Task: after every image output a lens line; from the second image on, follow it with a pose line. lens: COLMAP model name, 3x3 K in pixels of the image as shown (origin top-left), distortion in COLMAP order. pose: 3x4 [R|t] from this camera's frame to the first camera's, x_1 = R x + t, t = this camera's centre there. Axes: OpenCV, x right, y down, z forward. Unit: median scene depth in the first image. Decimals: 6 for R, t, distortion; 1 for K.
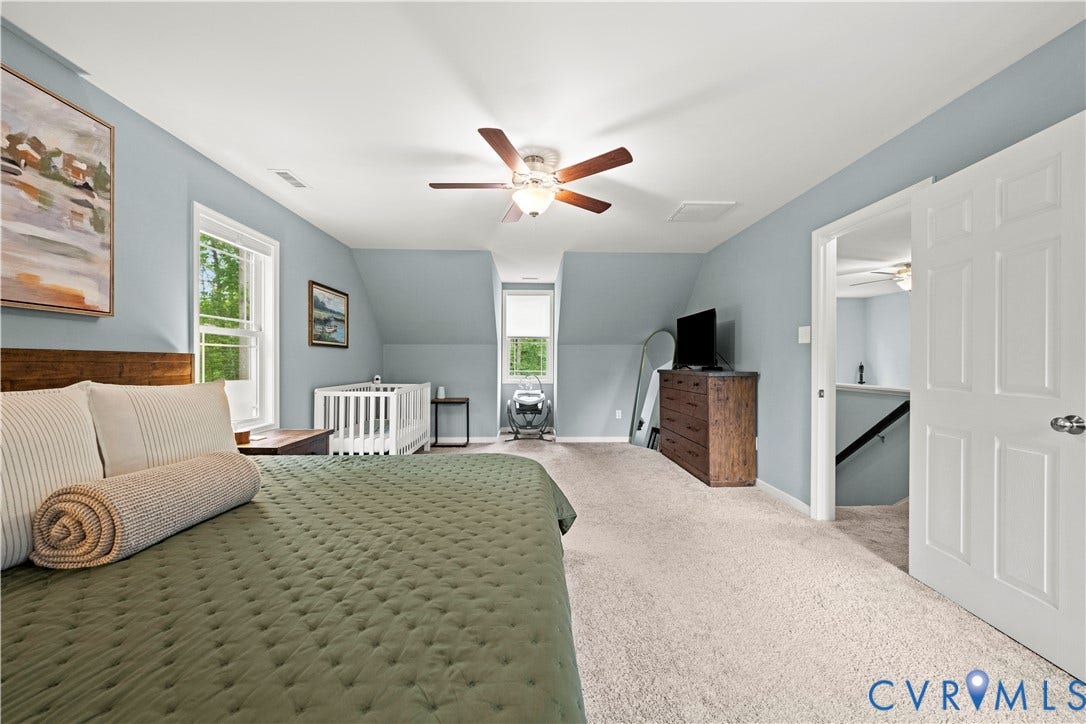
lens RADIAL K [[398.8, 0, 515.6], [0, 398.8, 359.7], [0, 0, 1]] dist [0.000096, 0.000010]
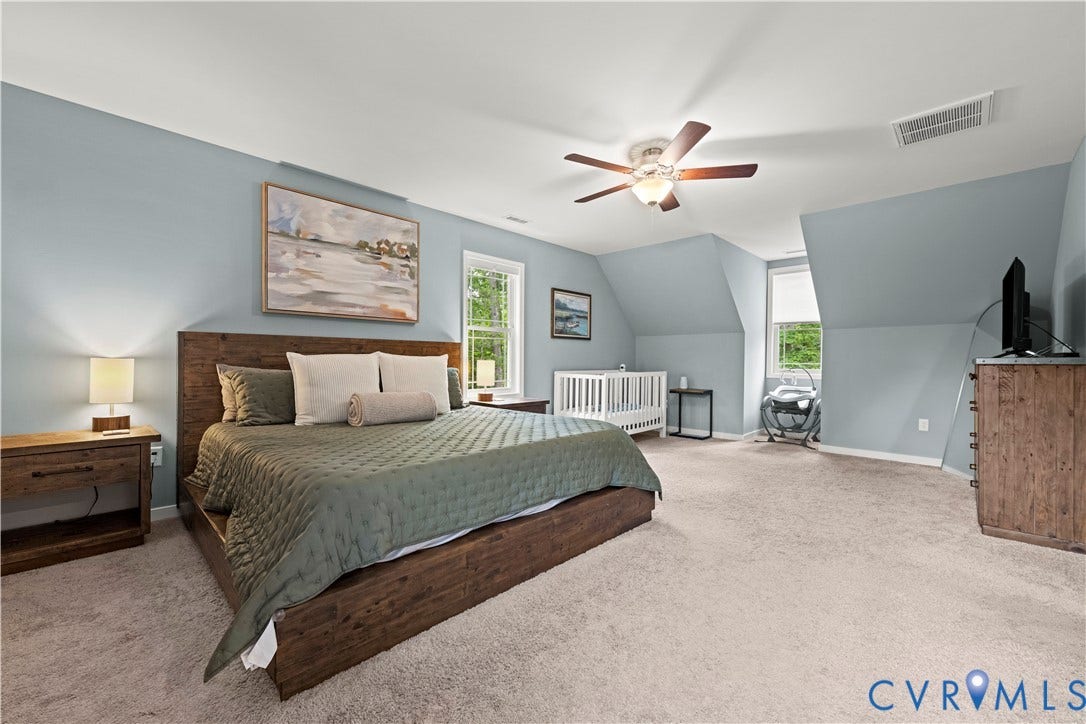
lens RADIAL K [[398.8, 0, 515.6], [0, 398.8, 359.7], [0, 0, 1]] dist [0.000096, 0.000010]
pose [[0.702778, 0.008799, -0.711355, 0.329786], [-0.003513, 0.999954, 0.008898, 0.024598], [0.711401, -0.003755, 0.702777, -0.000625]]
